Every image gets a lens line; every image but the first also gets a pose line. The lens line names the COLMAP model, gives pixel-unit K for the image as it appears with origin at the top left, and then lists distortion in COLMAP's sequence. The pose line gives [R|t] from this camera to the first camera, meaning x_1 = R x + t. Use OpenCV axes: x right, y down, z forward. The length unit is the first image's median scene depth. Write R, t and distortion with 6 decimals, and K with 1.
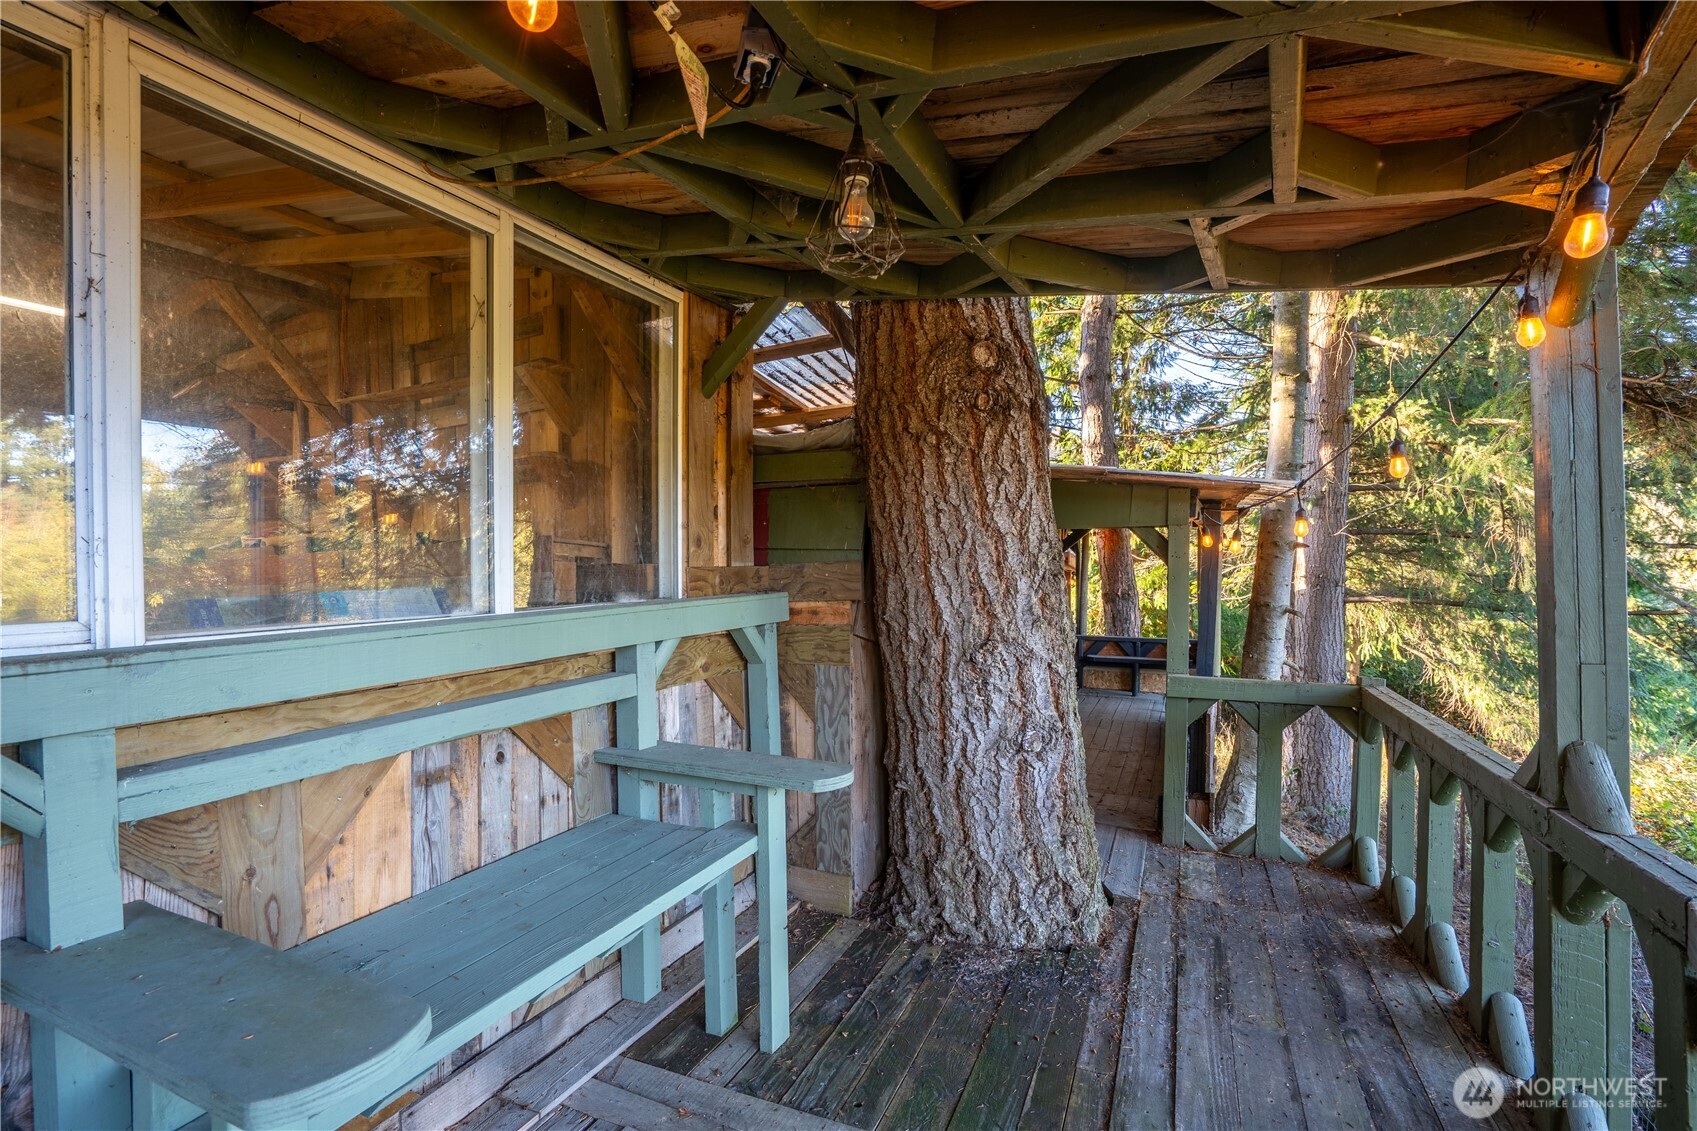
lens RADIAL K [[781.0, 0, 856.2], [0, 781.0, 565.6], [0, 0, 1]] dist [-0.004099, -0.000053]
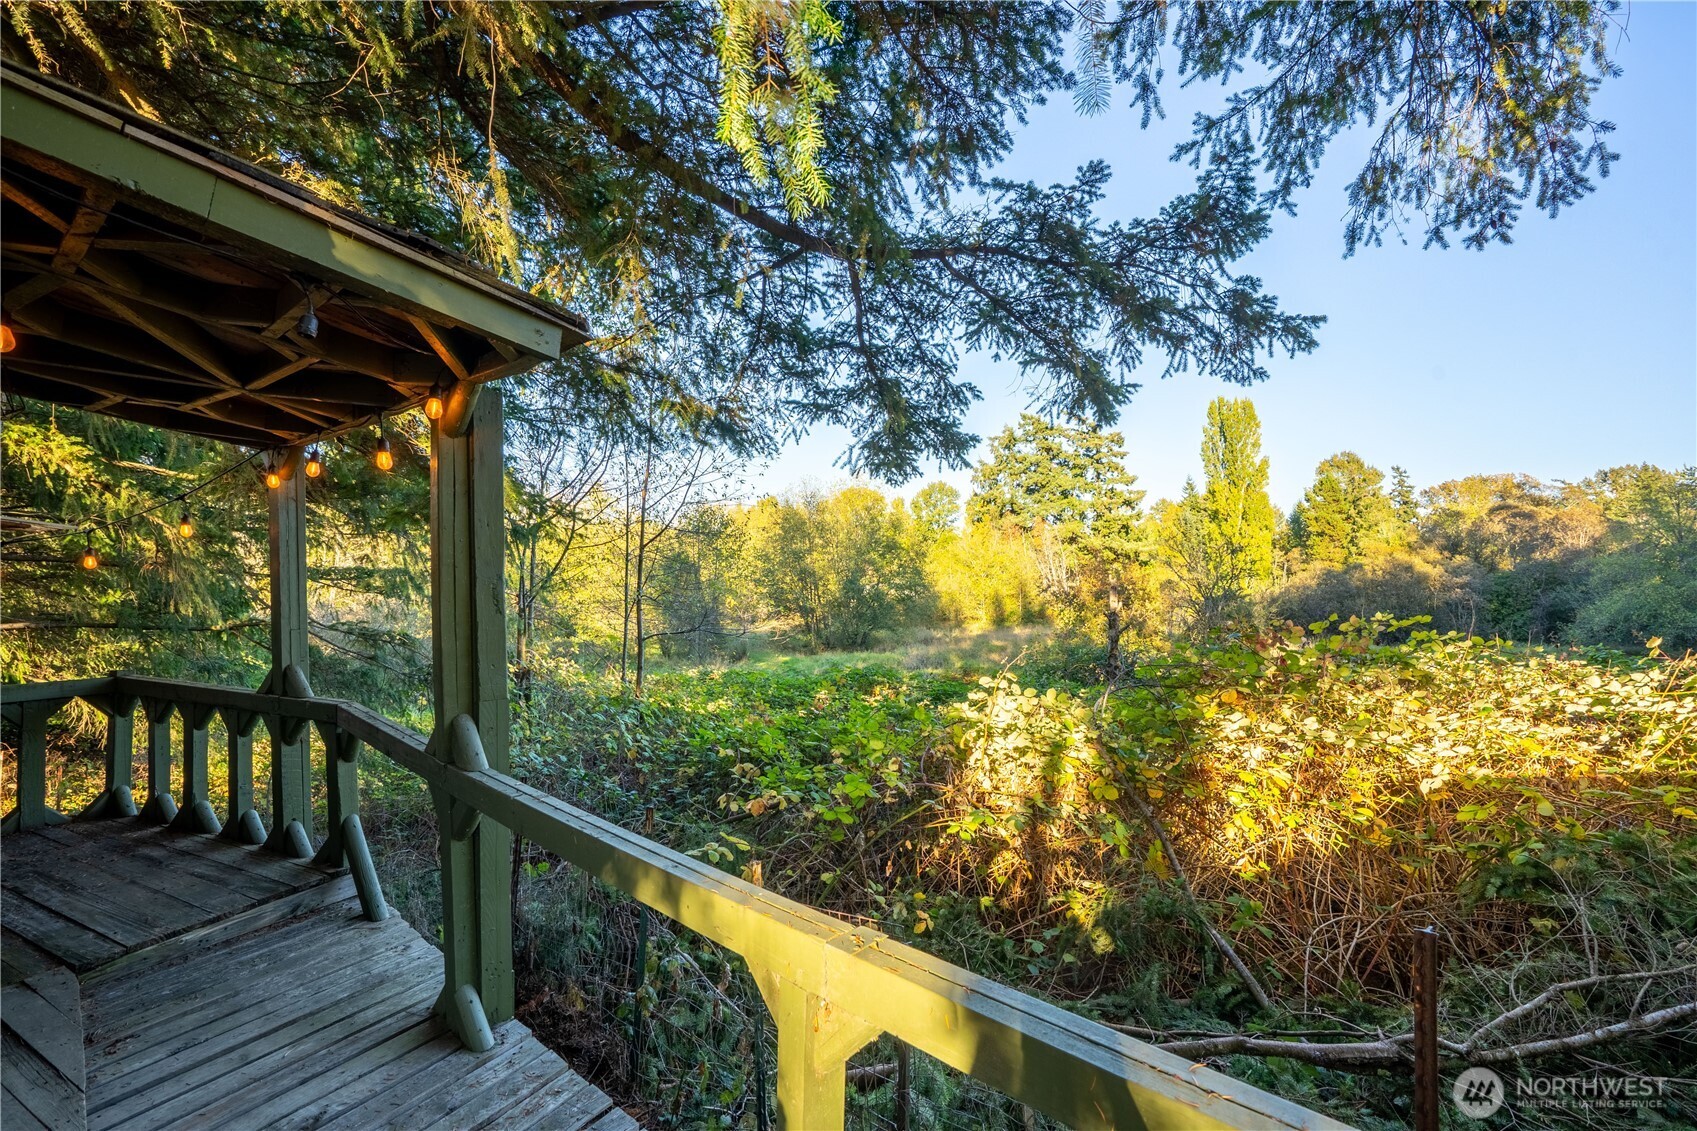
lens RADIAL K [[771.8, 0, 848.1], [0, 771.8, 586.3], [0, 0, 1]] dist [-0.003170, 0.000100]
pose [[0.097317, 0.003029, 0.995249, -0.825387], [0.004422, 0.999984, -0.003476, 0.003024], [-0.995244, 0.004739, 0.097302, -0.590899]]
